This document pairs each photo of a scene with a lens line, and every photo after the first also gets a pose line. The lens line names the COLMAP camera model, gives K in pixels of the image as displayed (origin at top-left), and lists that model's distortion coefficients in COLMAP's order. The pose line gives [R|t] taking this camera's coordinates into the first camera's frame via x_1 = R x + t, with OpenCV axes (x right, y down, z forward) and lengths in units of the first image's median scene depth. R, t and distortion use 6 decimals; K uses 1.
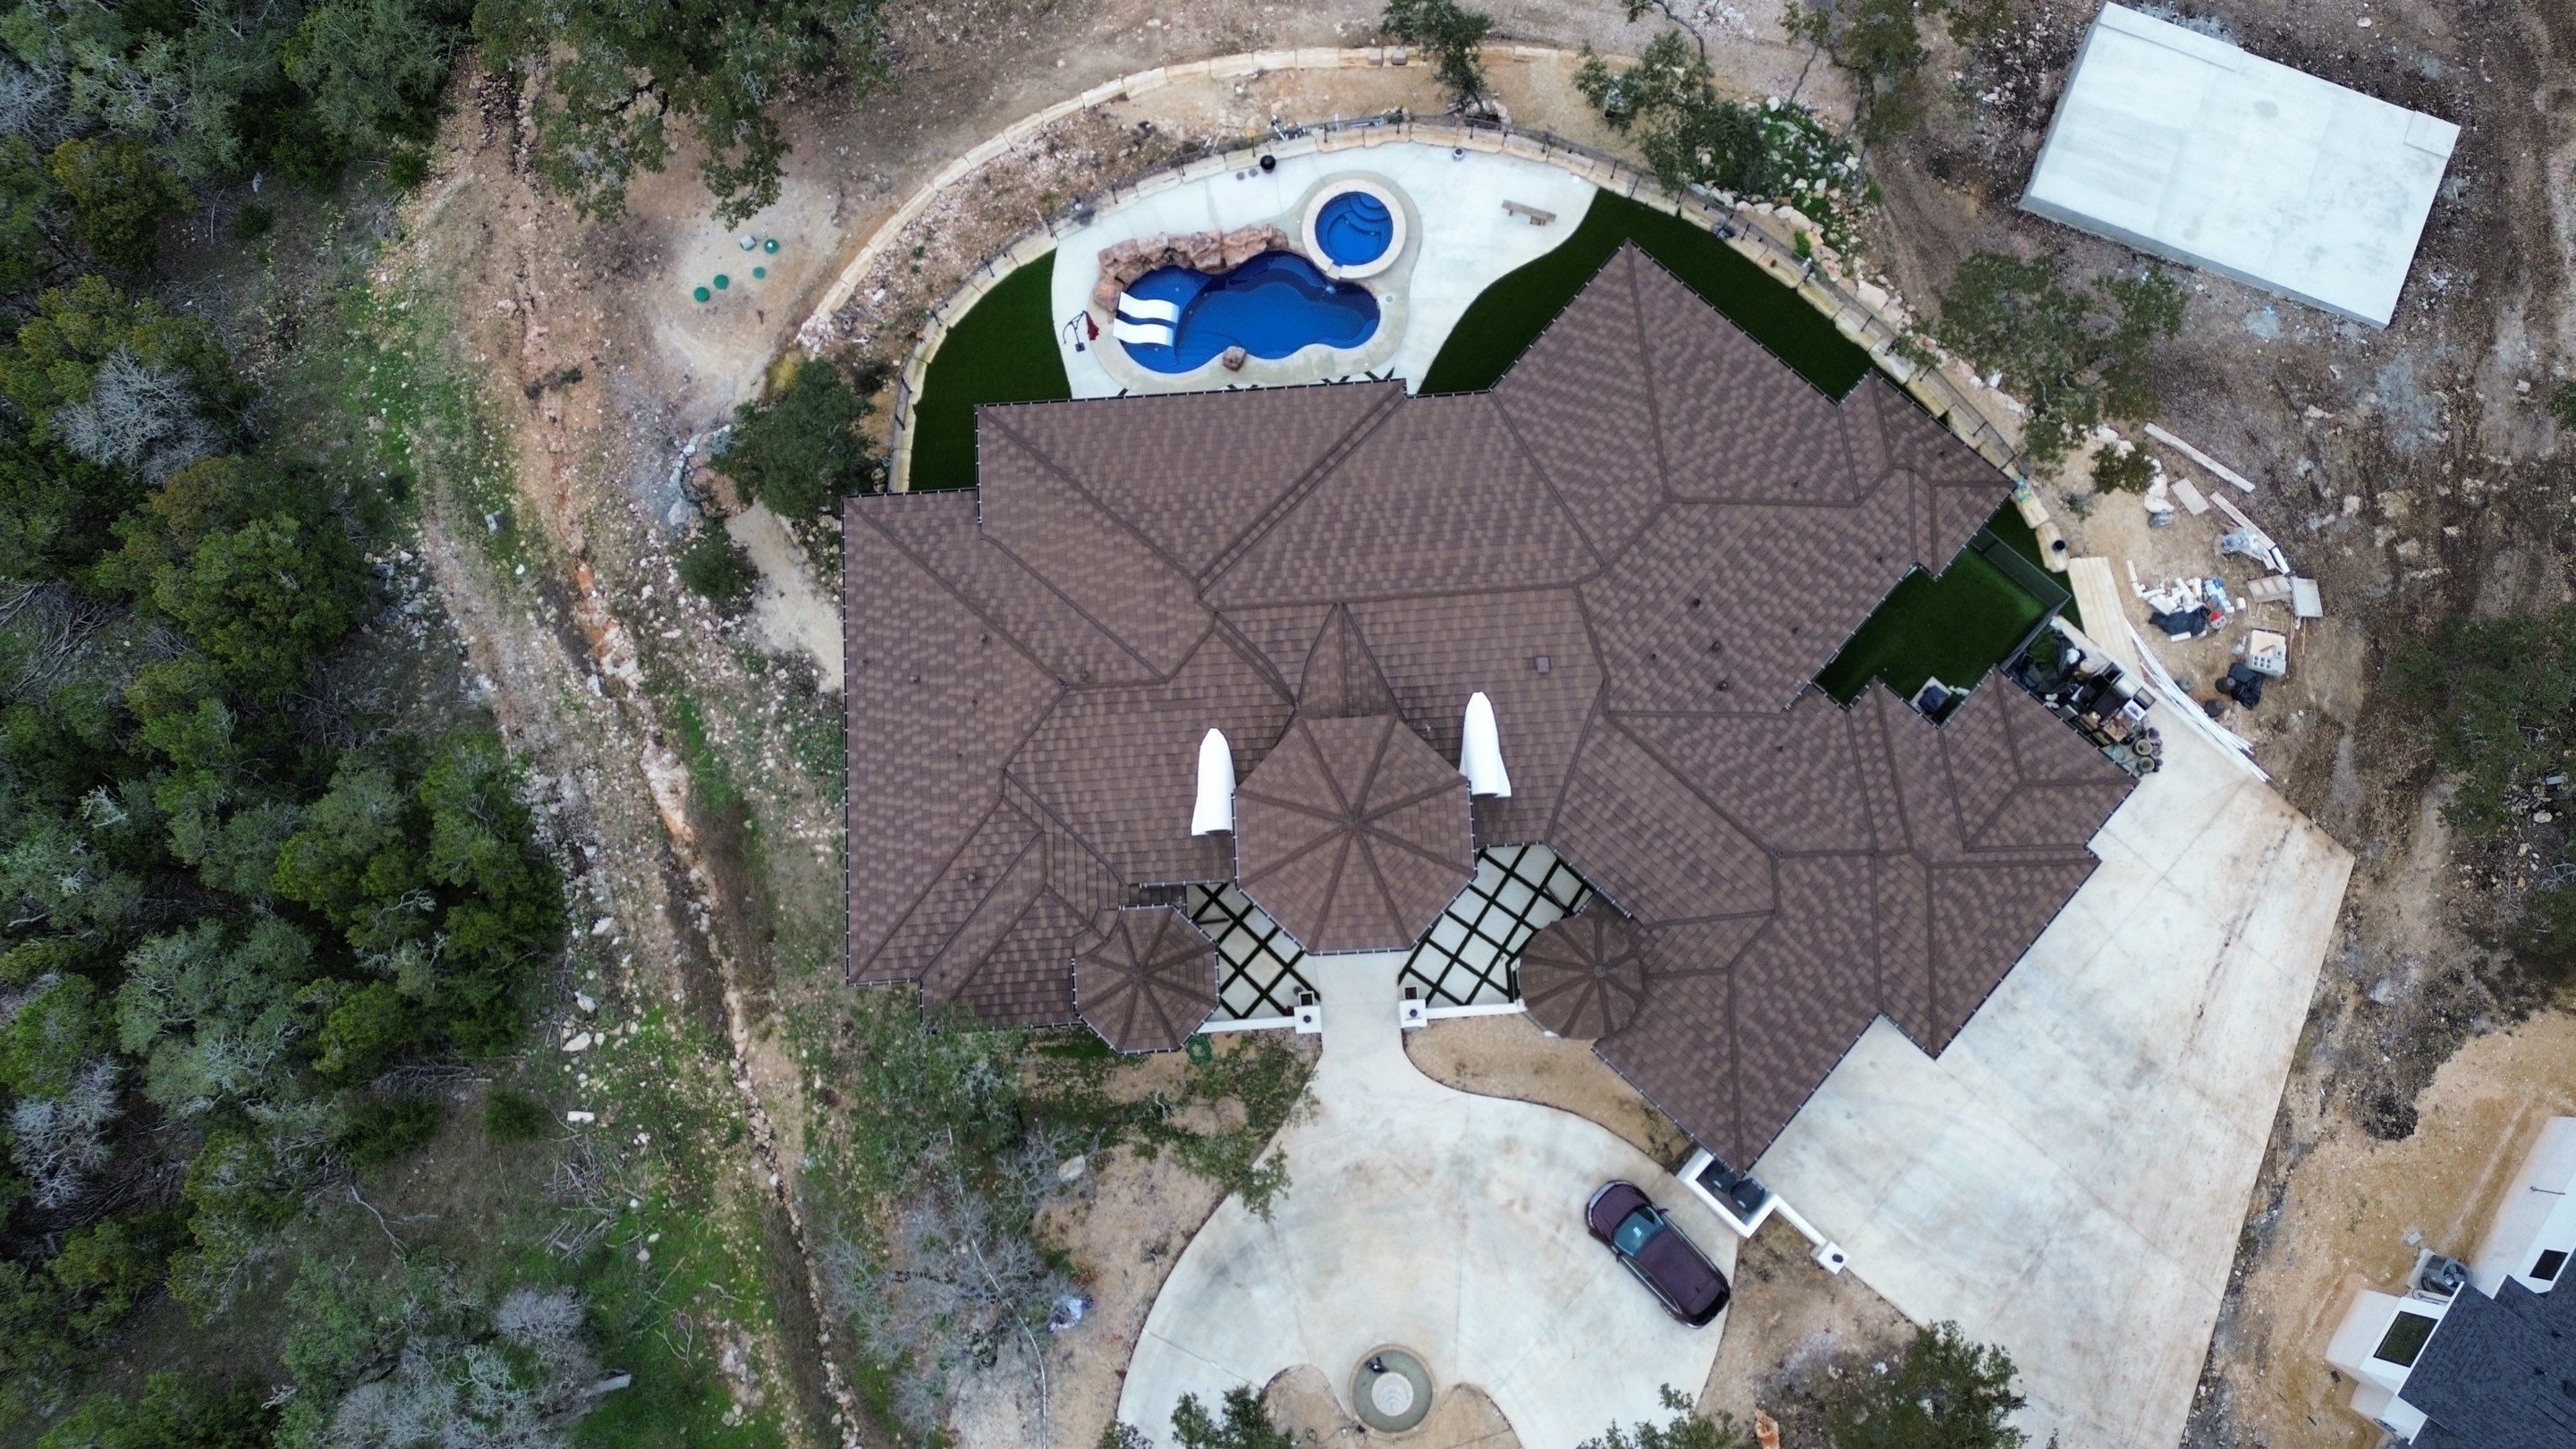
lens RADIAL K [[1806.9, 0, 1277.1], [0, 1806.9, 735.6], [0, 0, 1]] dist [0.078211, -0.065602]
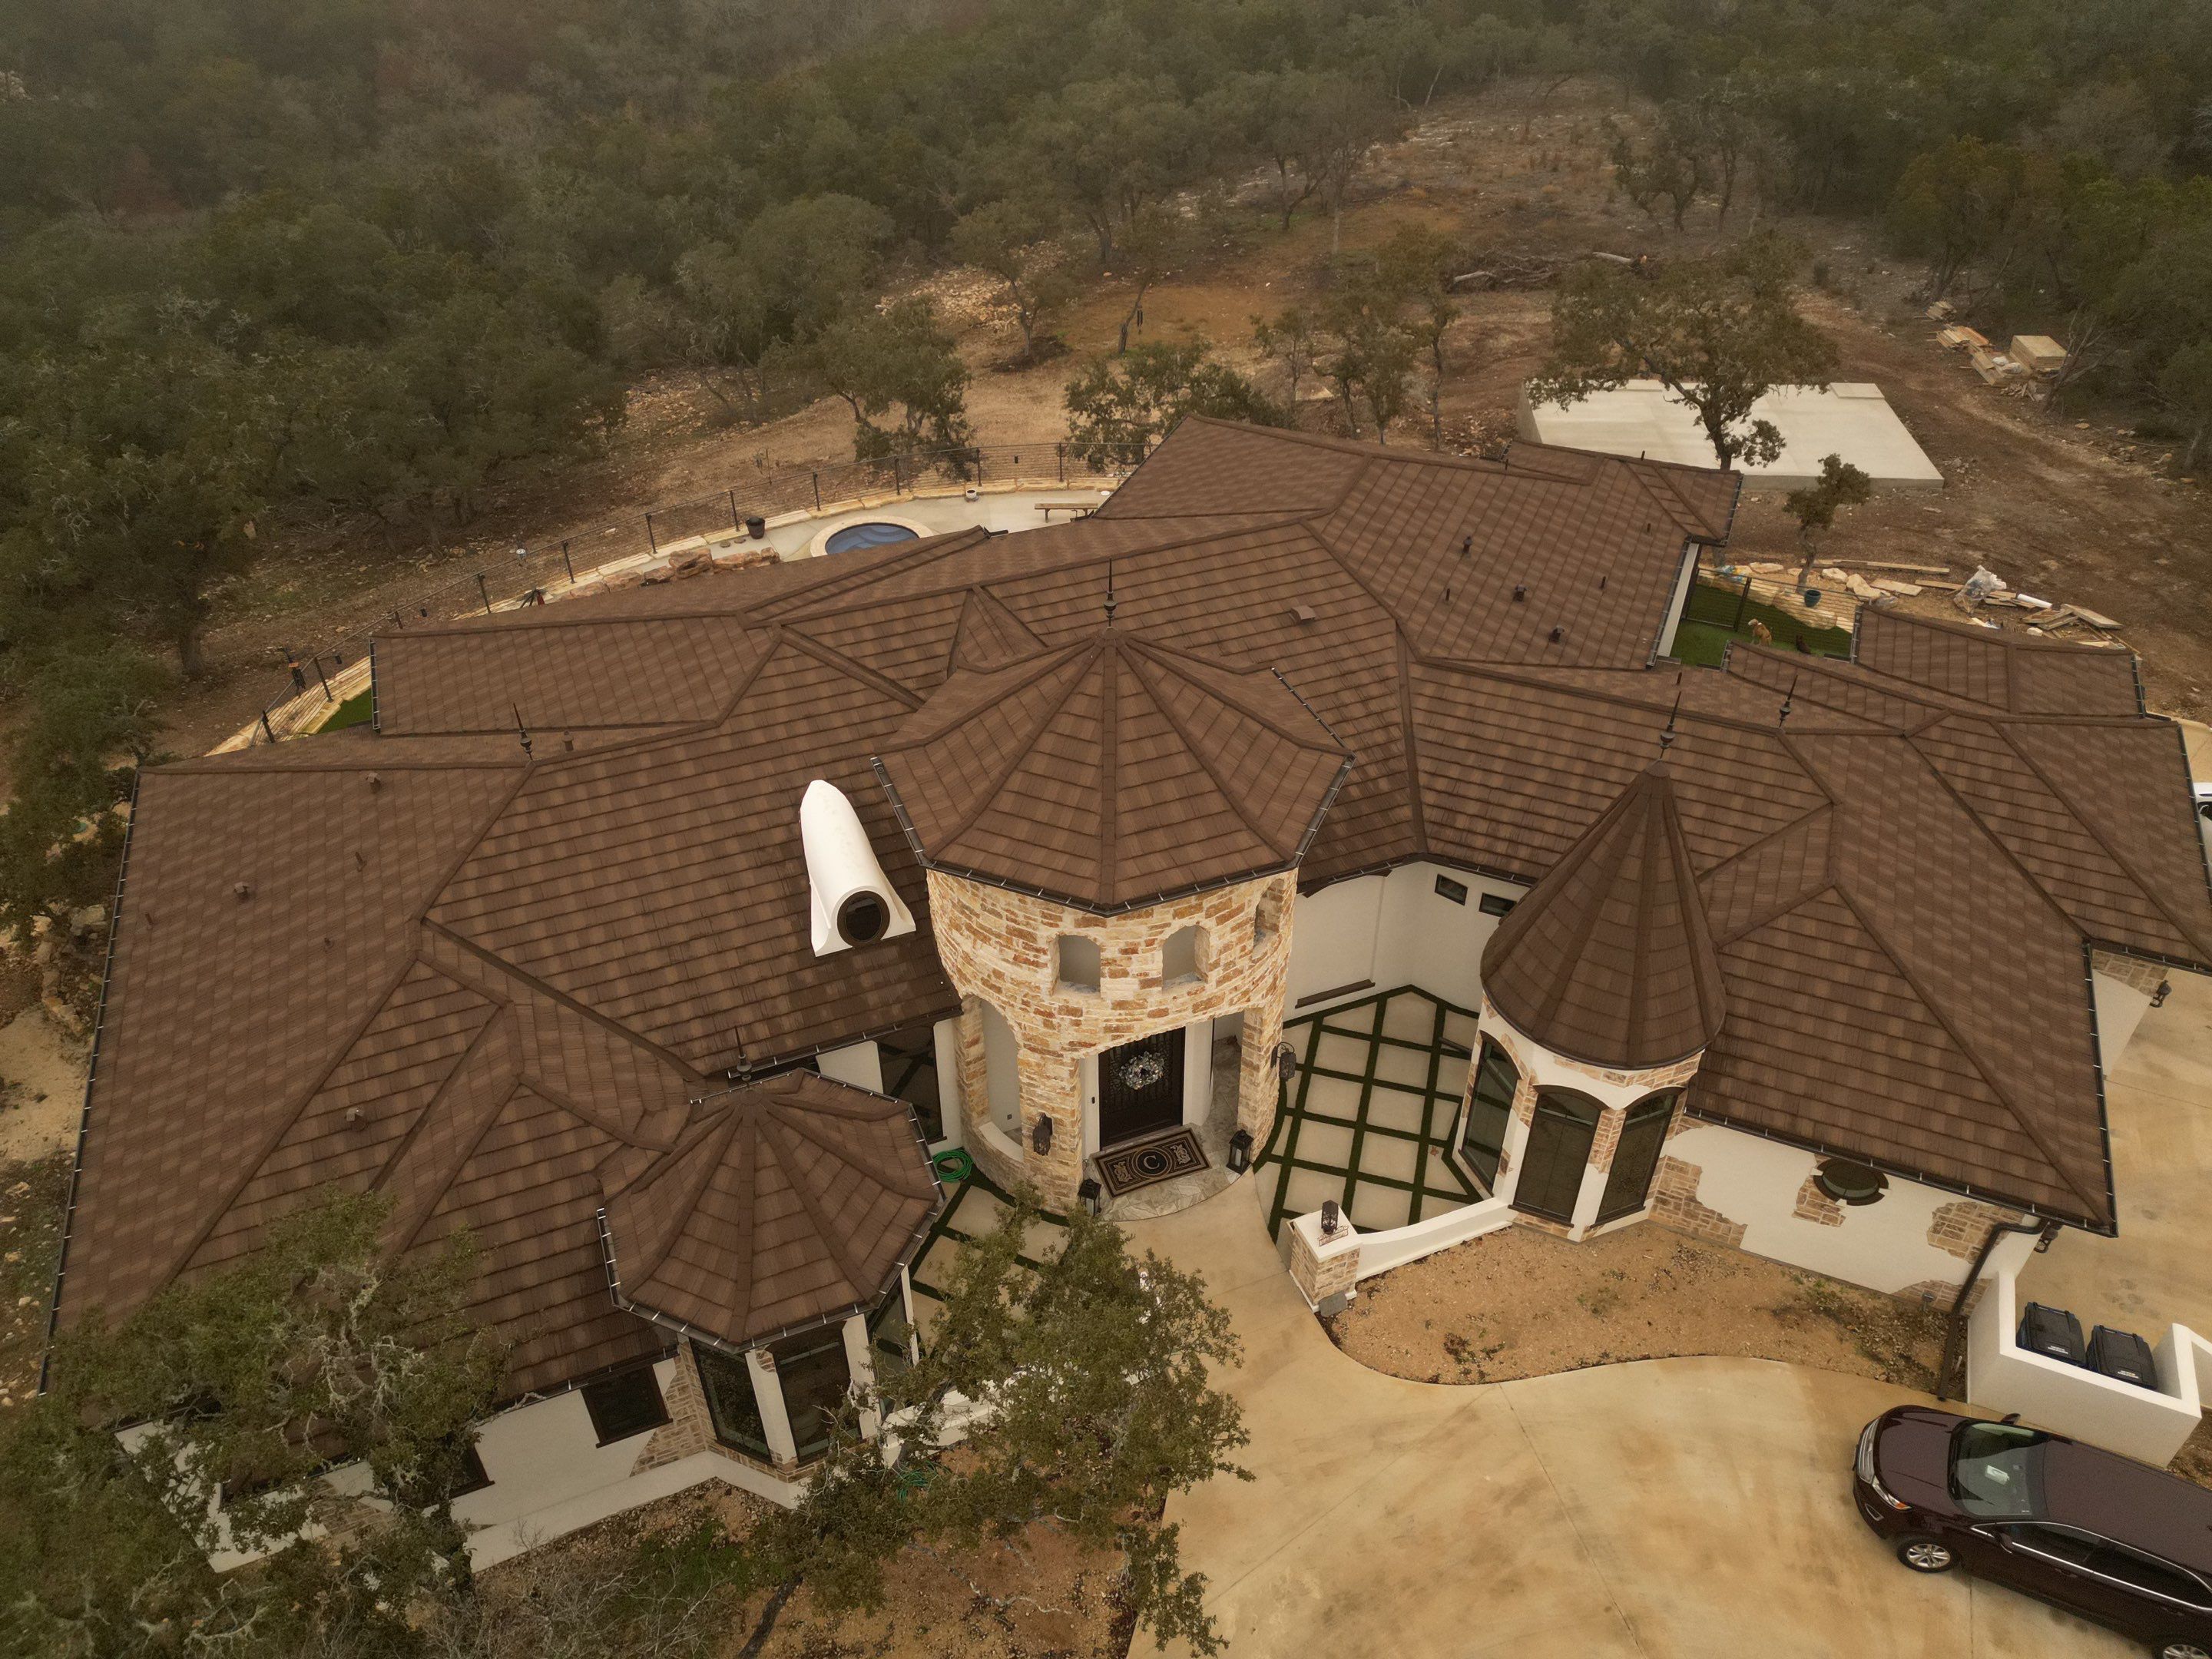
lens RADIAL K [[1550.0, 0, 1097.6], [0, 1550.0, 825.1], [0, 0, 1]] dist [0.067206, -0.059933]
pose [[0.948166, -0.170670, 0.268053, -0.080009], [0.306870, 0.710843, -0.632877, 0.324080], [-0.082531, 0.682330, 0.726371, 0.615263]]
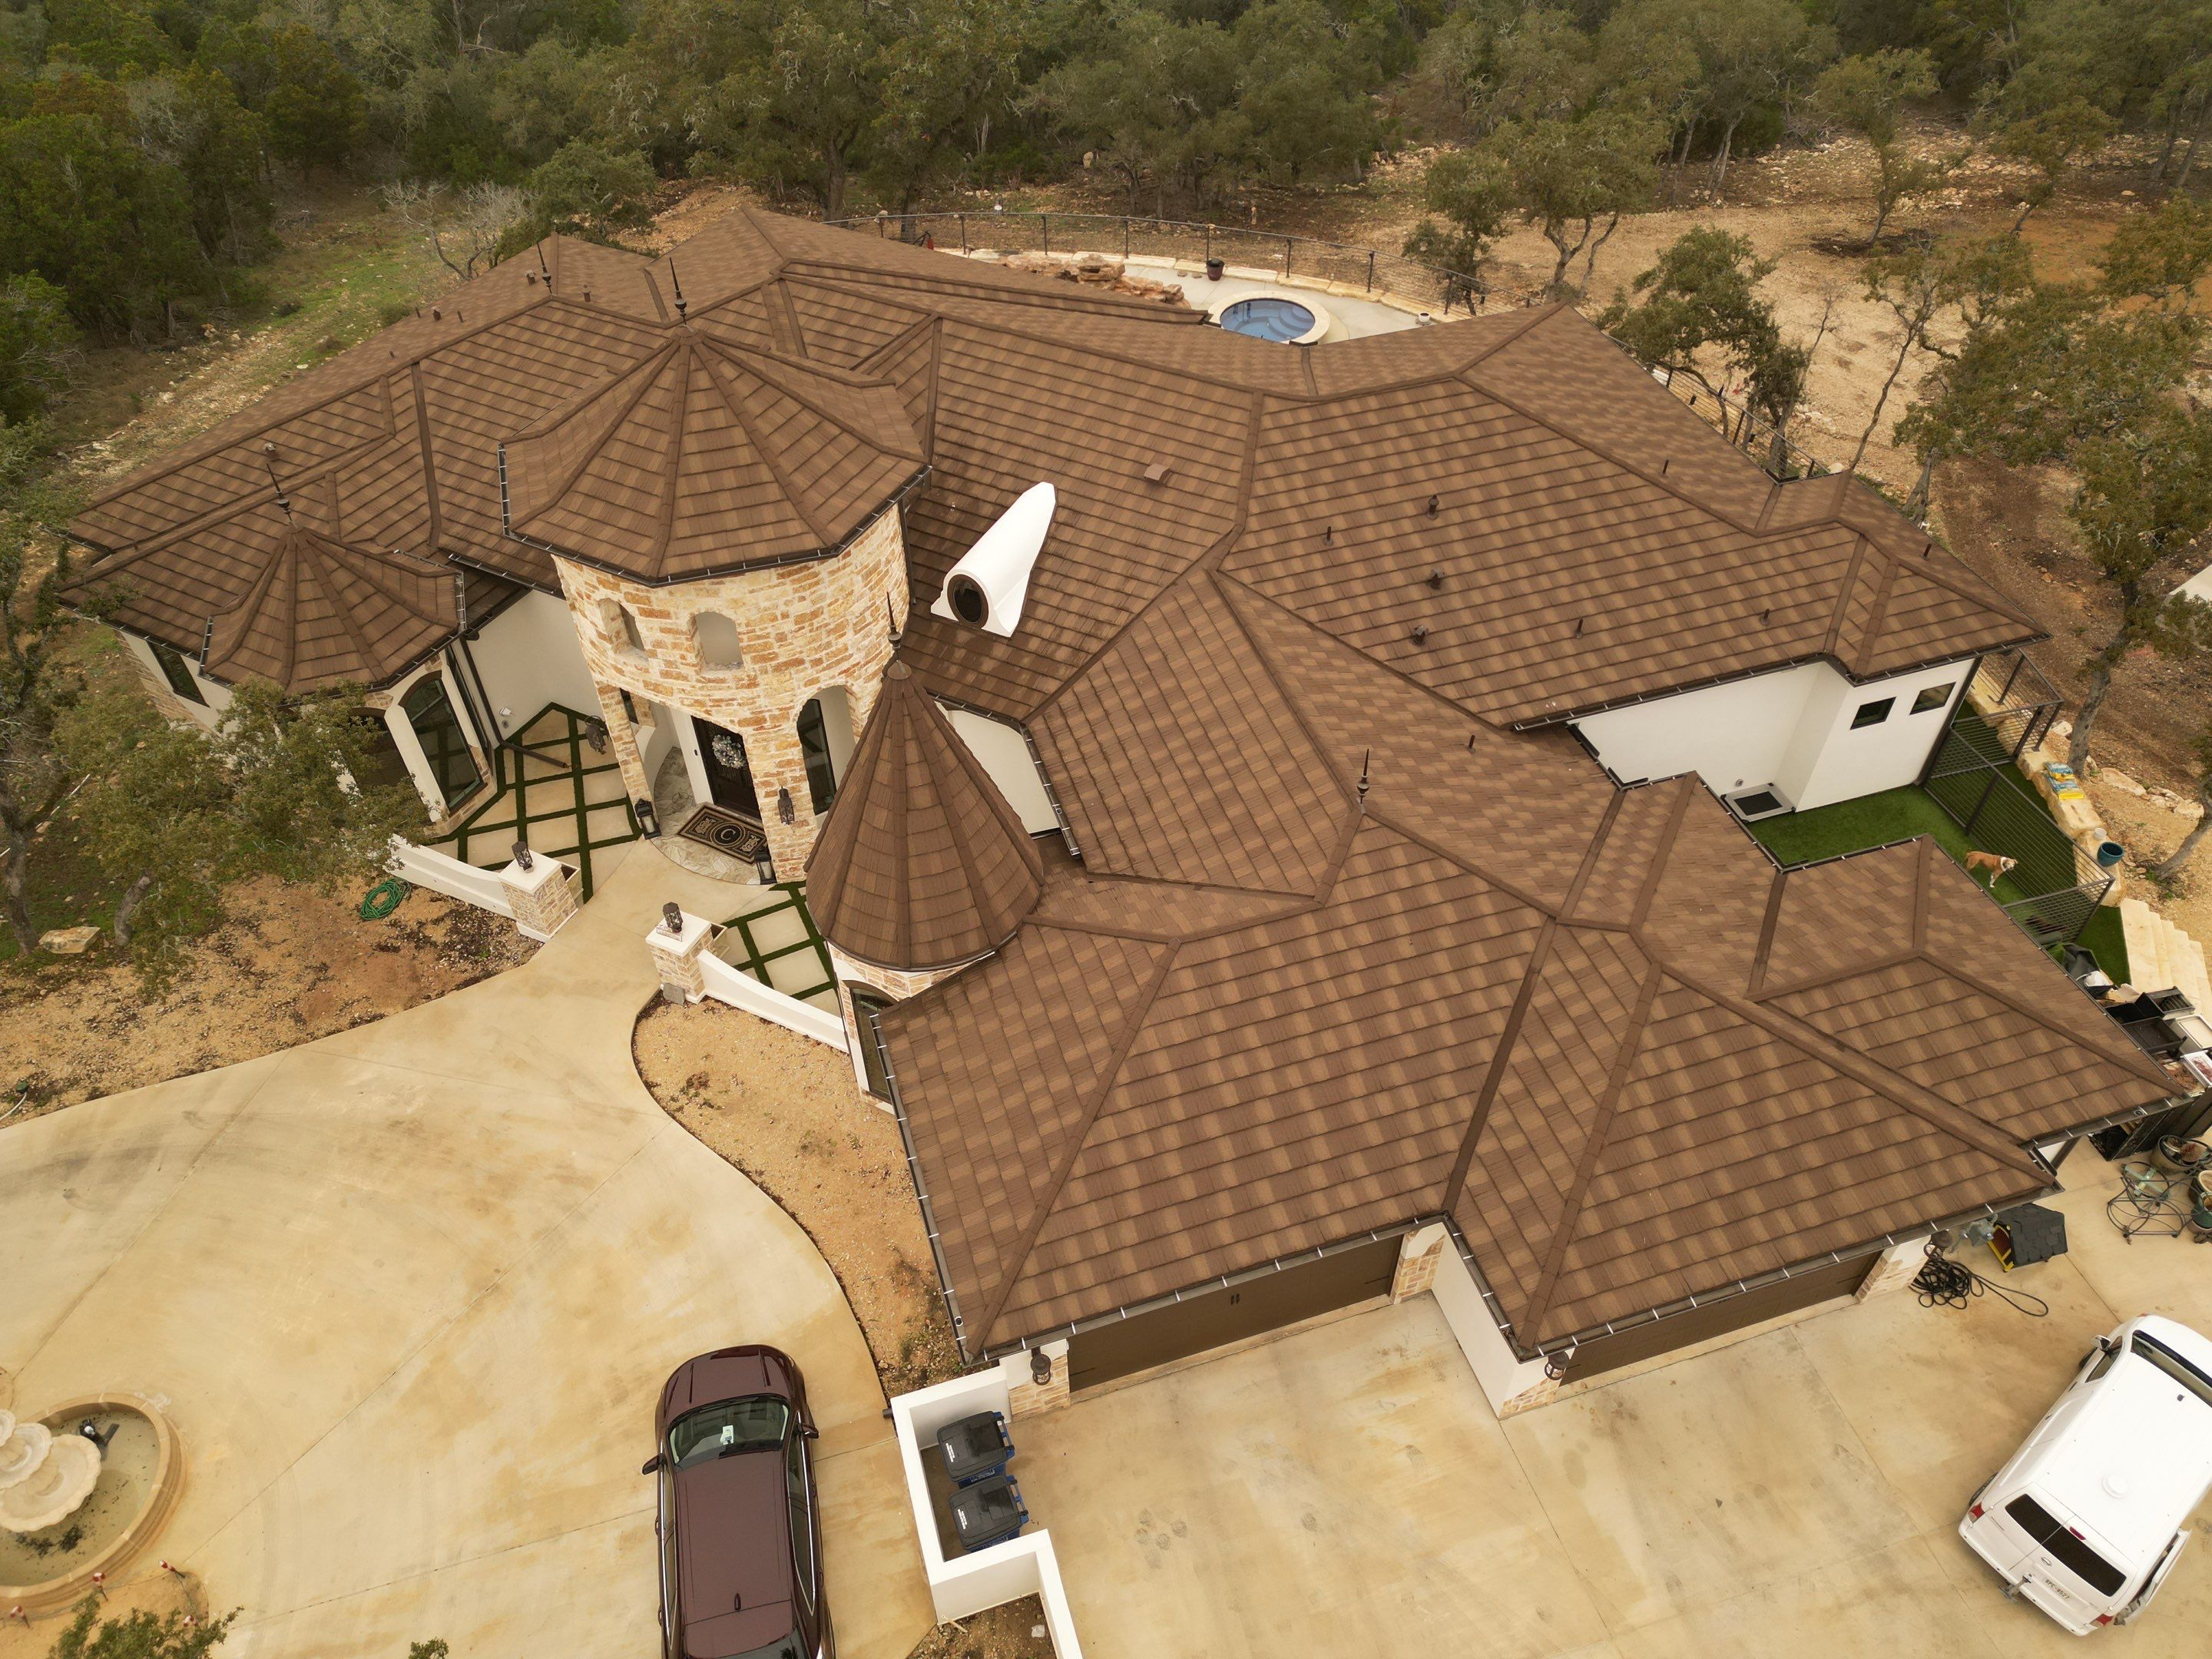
lens RADIAL K [[1550.0, 0, 1096.3], [0, 1550.0, 830.4], [0, 0, 1]] dist [0.067206, -0.059933]
pose [[0.860998, 0.376067, -0.342428, 0.334949], [-0.503542, 0.725080, -0.469792, 0.288945], [0.071615, 0.576916, 0.813658, 0.601548]]
